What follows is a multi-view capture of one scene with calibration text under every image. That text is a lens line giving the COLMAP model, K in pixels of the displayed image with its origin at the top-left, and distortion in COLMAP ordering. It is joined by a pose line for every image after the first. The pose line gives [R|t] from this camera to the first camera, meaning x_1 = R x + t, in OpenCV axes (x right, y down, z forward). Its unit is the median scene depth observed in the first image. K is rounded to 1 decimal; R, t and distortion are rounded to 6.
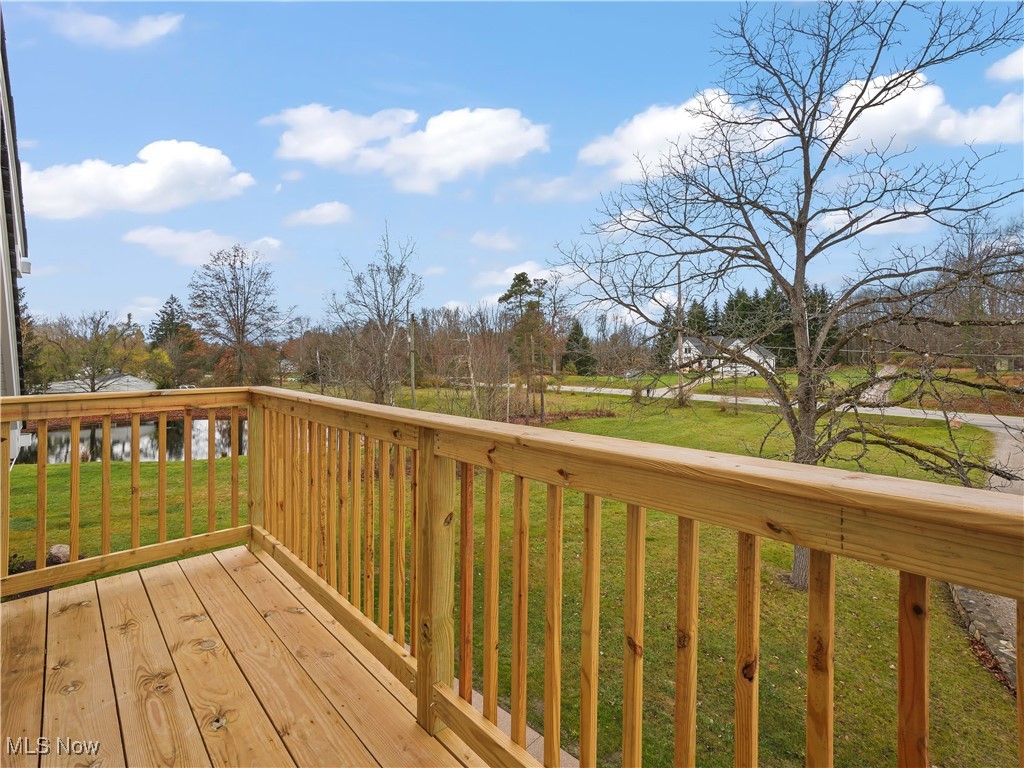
lens RADIAL K [[503.8, 0, 516.5], [0, 503.8, 364.5], [0, 0, 1]] dist [-0.029714, 0.019779]
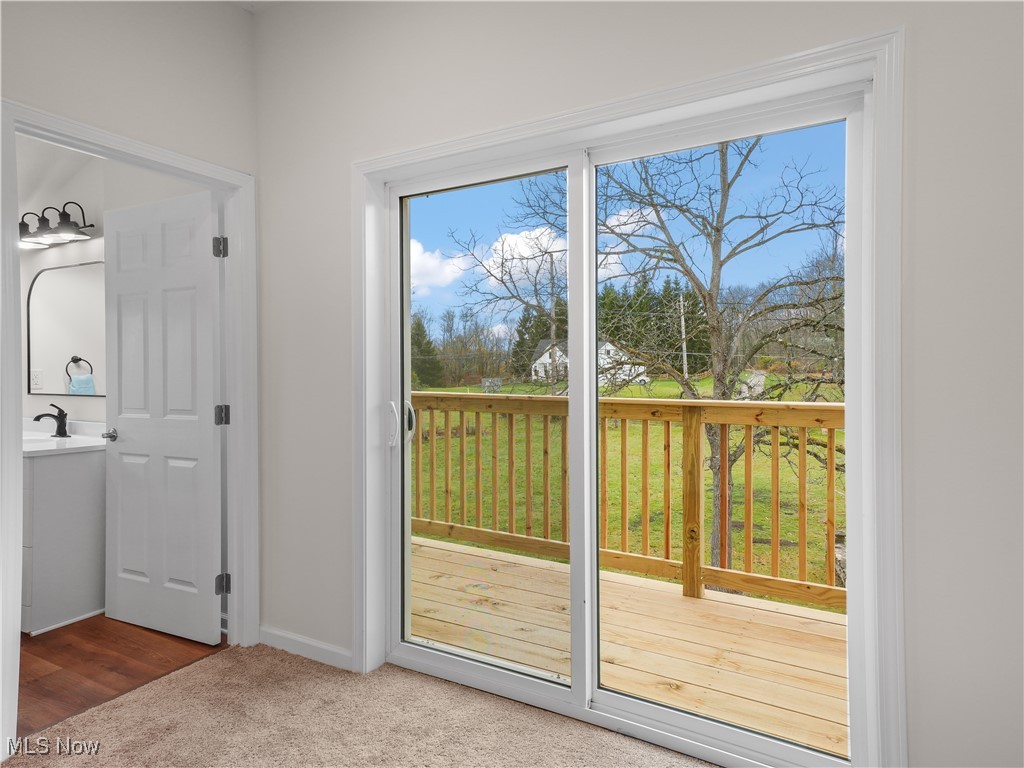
lens RADIAL K [[642.0, 0, 511.0], [0, 642.0, 378.0], [0, 0, 1]] dist [0.042599, -0.000866]
pose [[0.958585, -0.011179, 0.284586, -0.192068], [0.009095, 0.999921, 0.008643, 0.001891], [-0.284660, -0.005696, 0.958612, -0.116341]]
